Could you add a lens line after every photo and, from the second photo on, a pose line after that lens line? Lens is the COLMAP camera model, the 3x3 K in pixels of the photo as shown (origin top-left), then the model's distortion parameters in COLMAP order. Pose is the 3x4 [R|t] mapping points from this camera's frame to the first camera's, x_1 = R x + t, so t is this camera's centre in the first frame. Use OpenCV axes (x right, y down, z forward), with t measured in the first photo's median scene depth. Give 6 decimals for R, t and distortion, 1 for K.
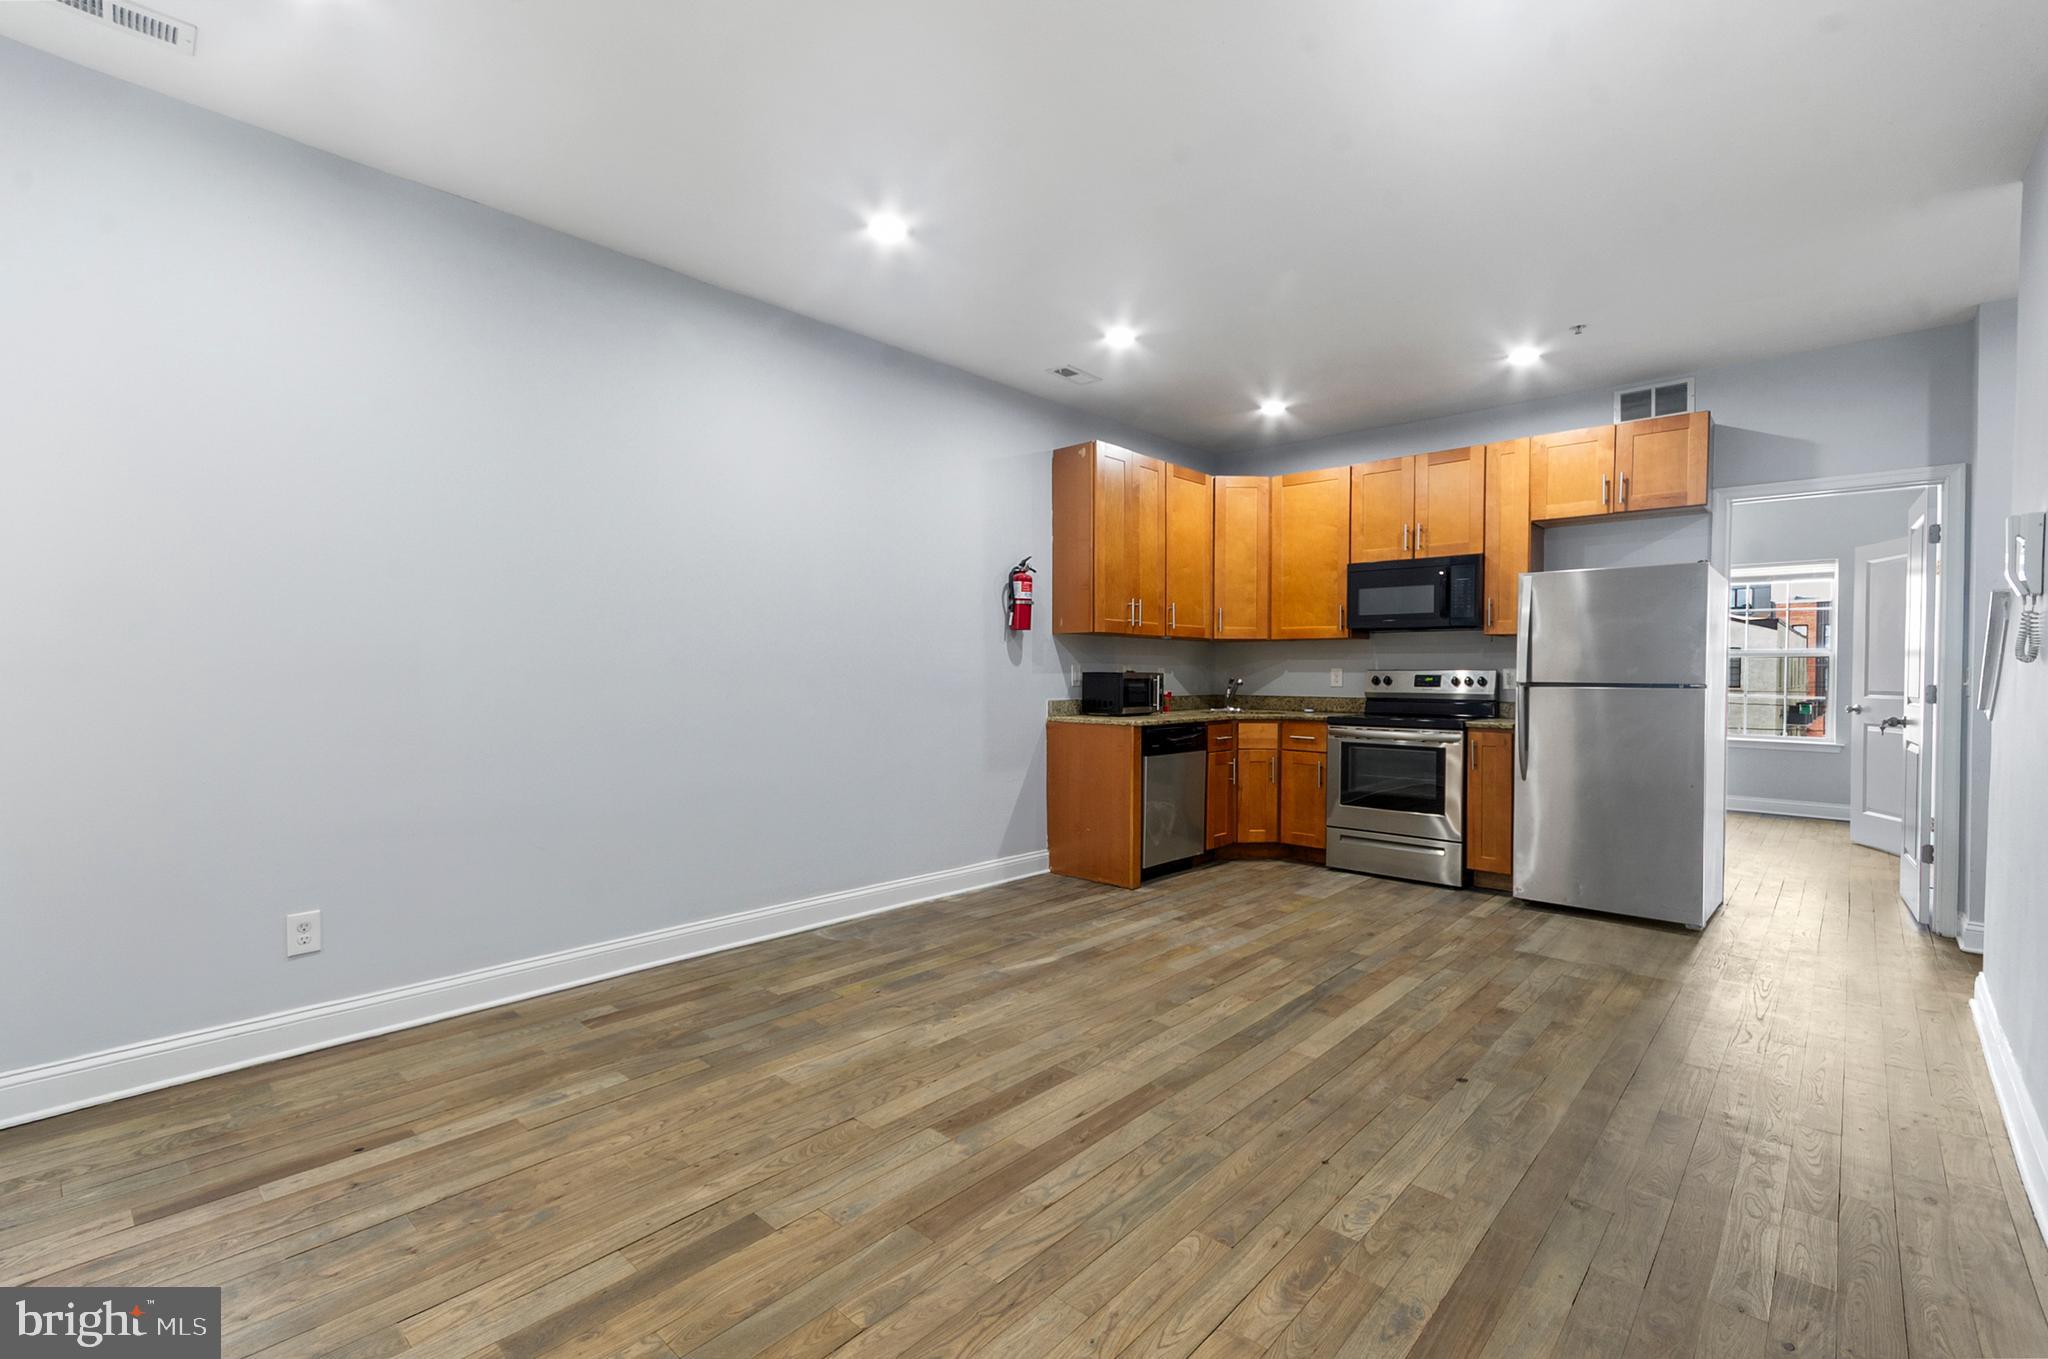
lens RADIAL K [[900.3, 0, 1024.0], [0, 900.3, 679.5], [0, 0, 1]] dist [0.002776, 0.000078]
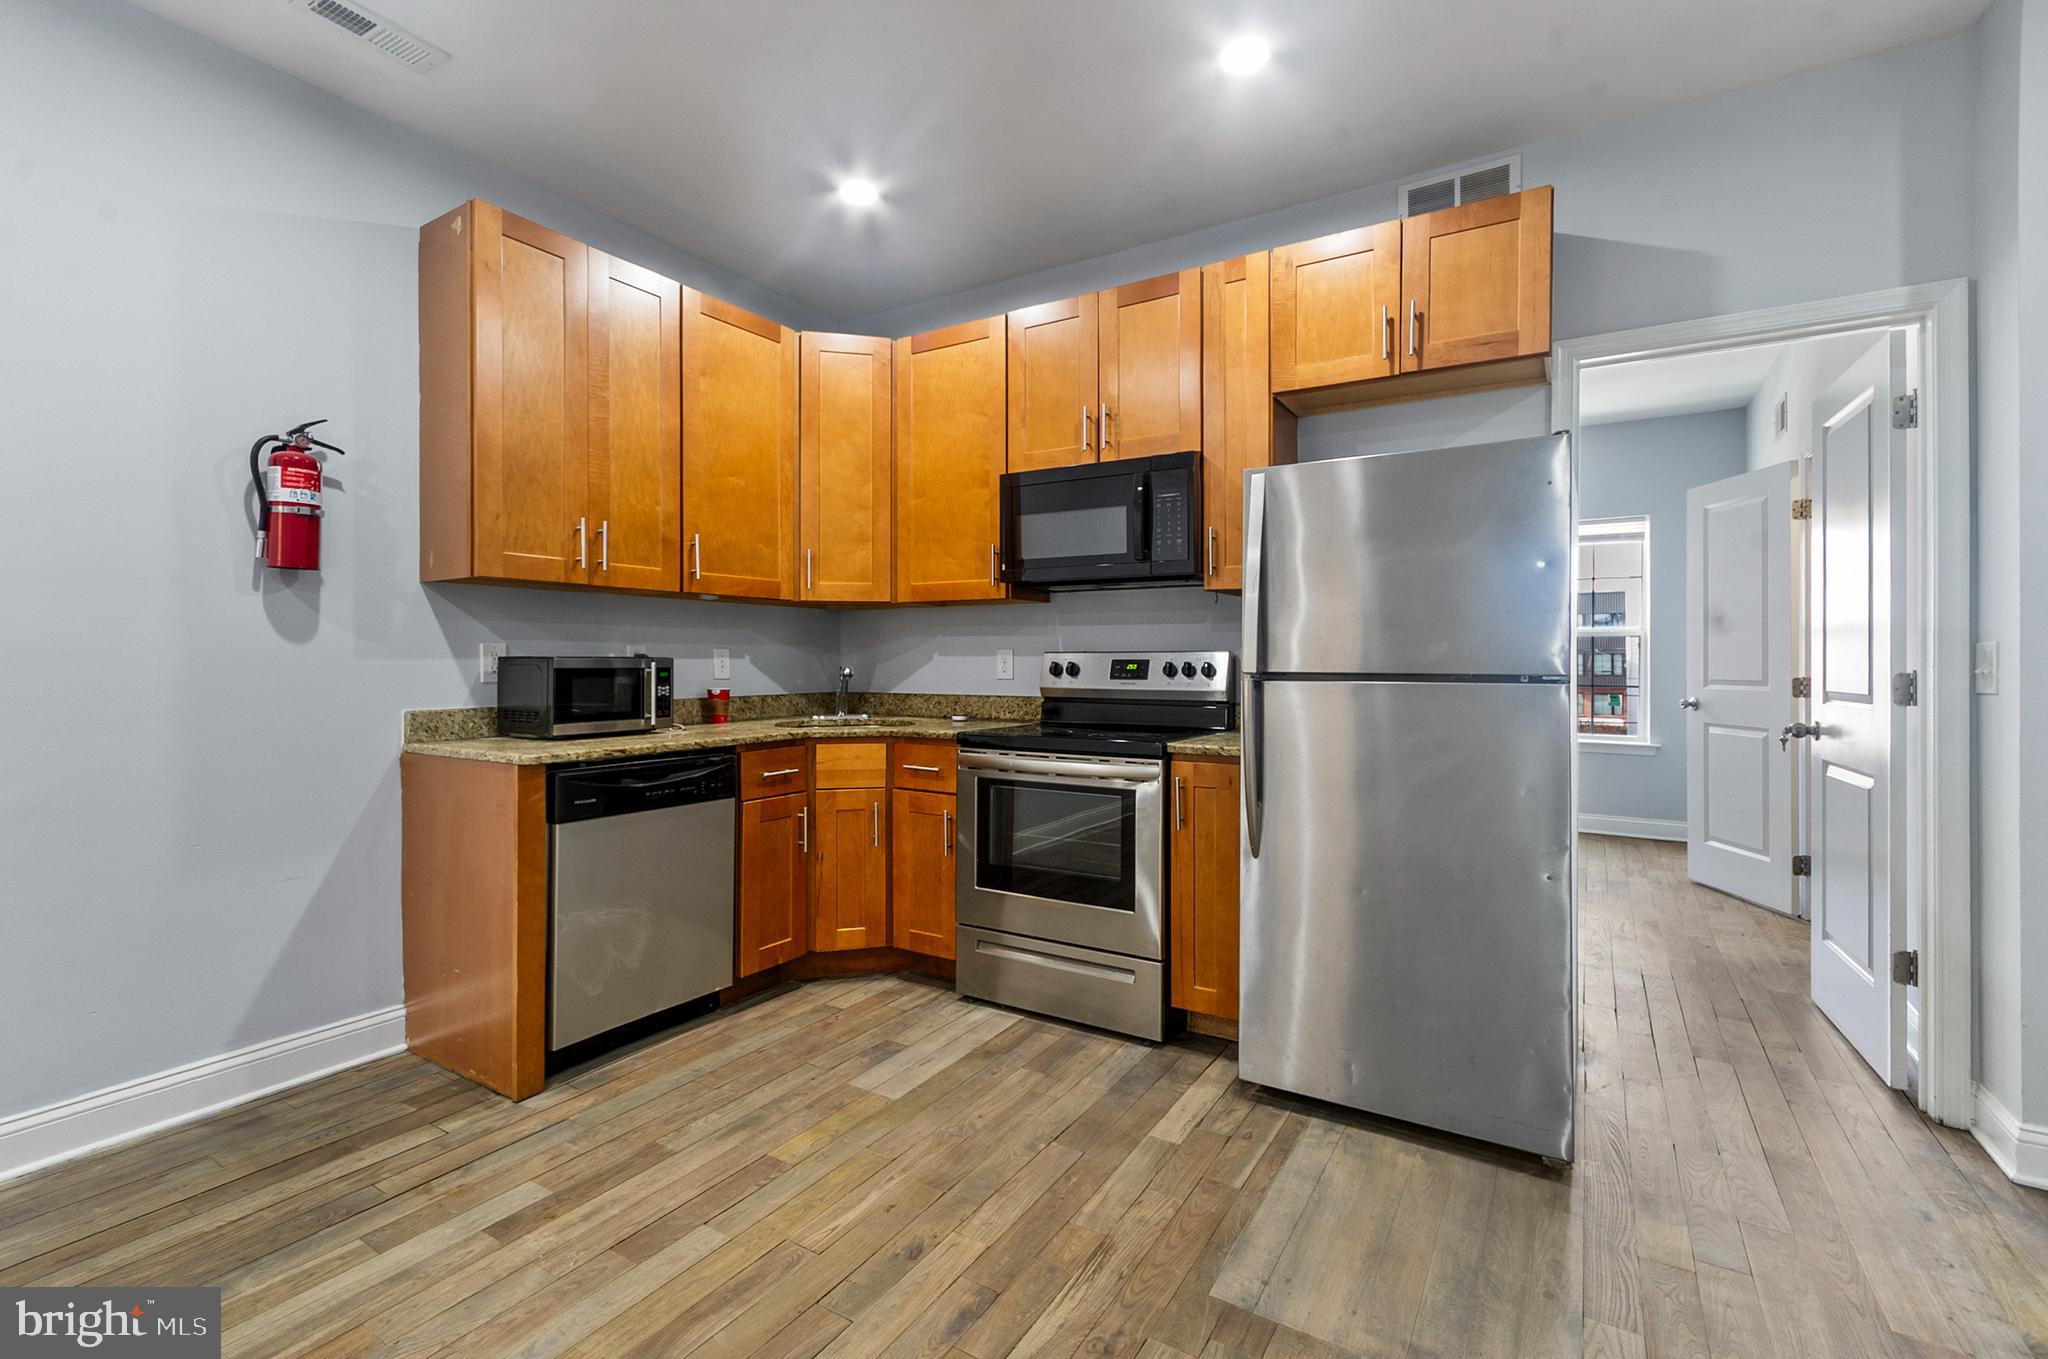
lens RADIAL K [[903.7, 0, 1026.1], [0, 903.7, 644.7], [0, 0, 1]] dist [-0.002803, 0.000218]
pose [[0.982387, 0.000135, 0.186856, 0.282861], [0.004518, 0.999690, -0.024478, -0.000621], [-0.186802, 0.024892, 0.982082, 0.438313]]
